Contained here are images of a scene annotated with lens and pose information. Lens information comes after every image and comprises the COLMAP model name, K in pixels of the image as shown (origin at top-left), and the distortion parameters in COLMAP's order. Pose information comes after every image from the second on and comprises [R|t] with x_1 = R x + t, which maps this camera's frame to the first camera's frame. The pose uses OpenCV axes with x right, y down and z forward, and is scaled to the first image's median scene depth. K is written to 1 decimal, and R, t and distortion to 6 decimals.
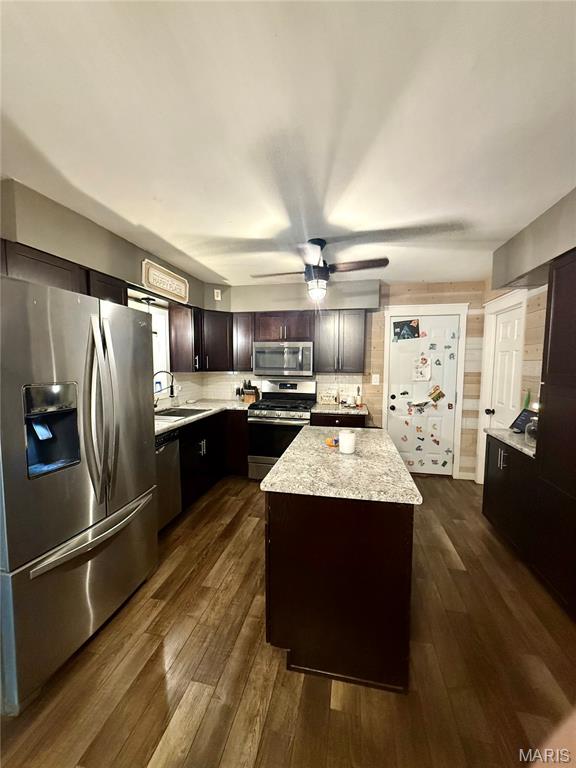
lens RADIAL K [[306.2, 0, 288.9], [0, 306.2, 387.5], [0, 0, 1]] dist [-0.000001, 0.000483]
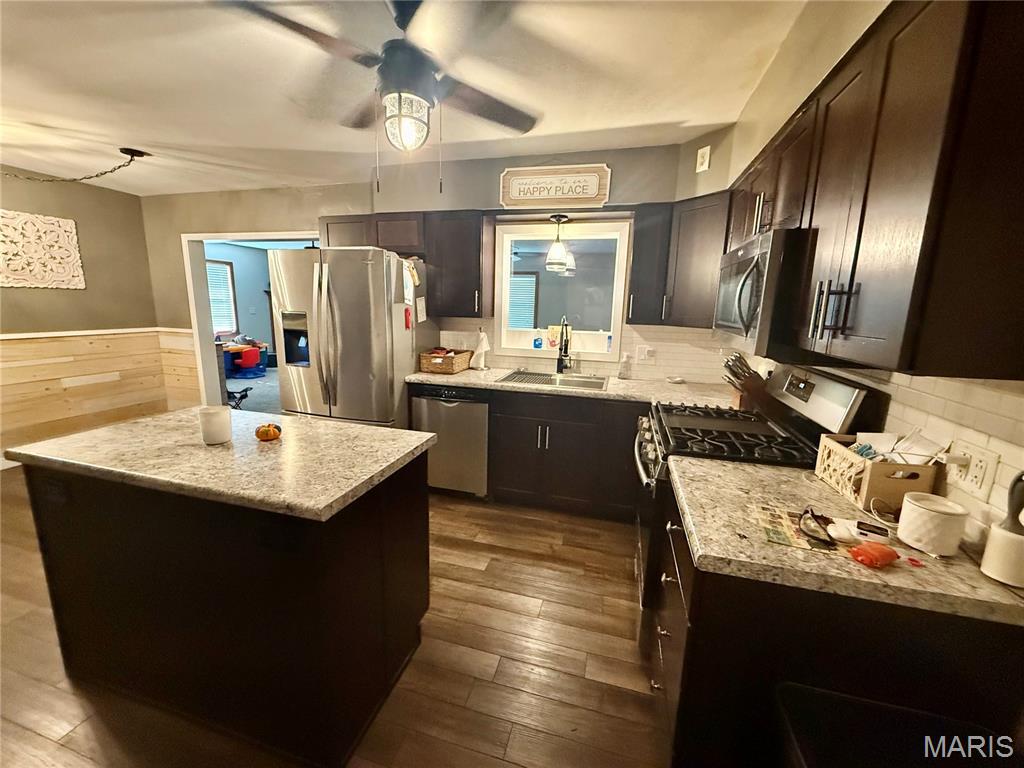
lens RADIAL K [[408.3, 0, 507.9], [0, 408.3, 384.1], [0, 0, 1]] dist [-0.000001, 0.000483]
pose [[-0.071220, 0.186976, -0.979779, 0.500035], [-0.107131, 0.975158, 0.193881, -0.067064], [0.991691, 0.118773, -0.049420, 0.859033]]
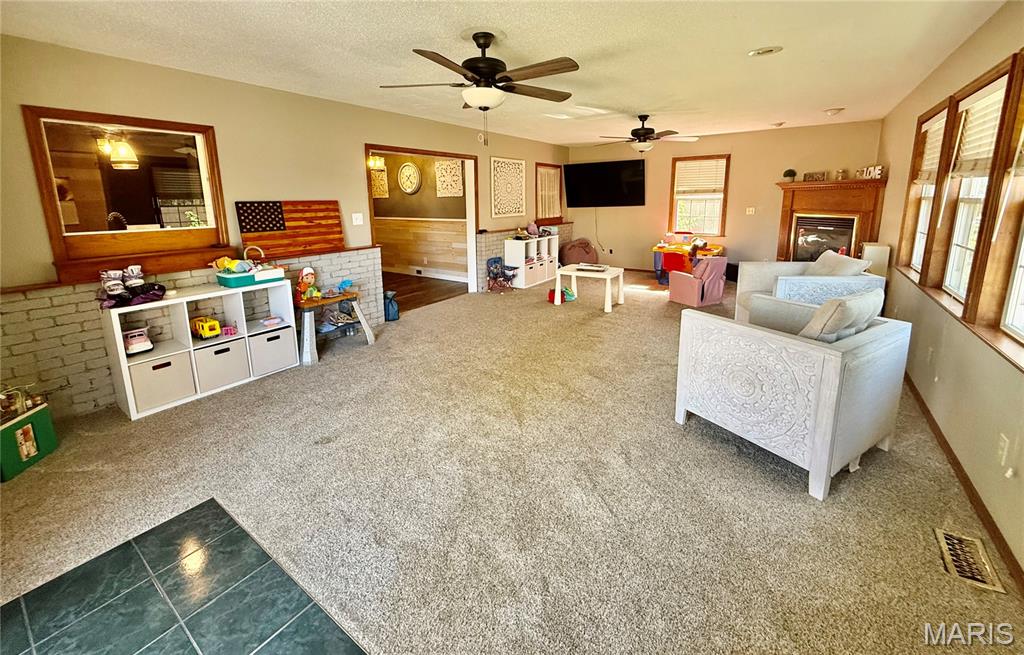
lens RADIAL K [[409.1, 0, 511.8], [0, 409.1, 273.3], [0, 0, 1]] dist [0.009544, 0.000083]
pose [[-0.915250, -0.063486, 0.397853, -1.579874], [0.043806, 0.965970, 0.254917, -0.117911], [-0.400498, 0.250741, -0.881323, 1.404577]]
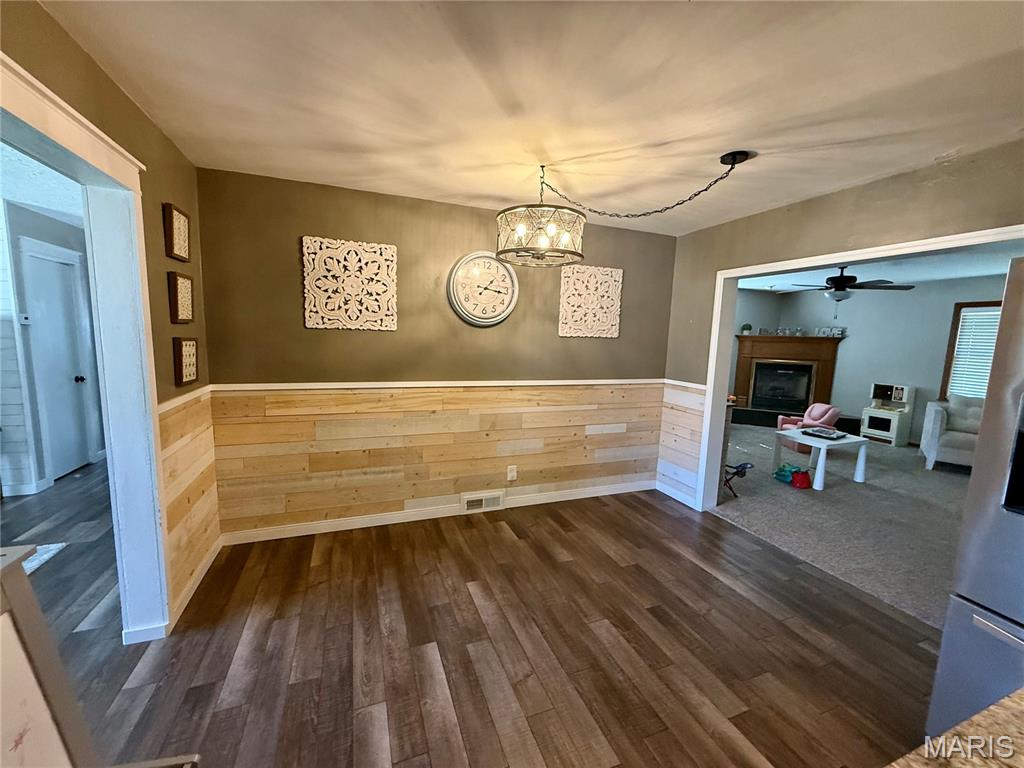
lens RADIAL K [[408.3, 0, 507.8], [0, 408.3, 385.1], [0, 0, 1]] dist [-0.000001, 0.000483]
pose [[-0.841141, 0.037374, -0.539523, 0.280543], [-0.078306, 0.978680, 0.189879, -0.040751], [0.535117, 0.201963, -0.820281, 0.394739]]
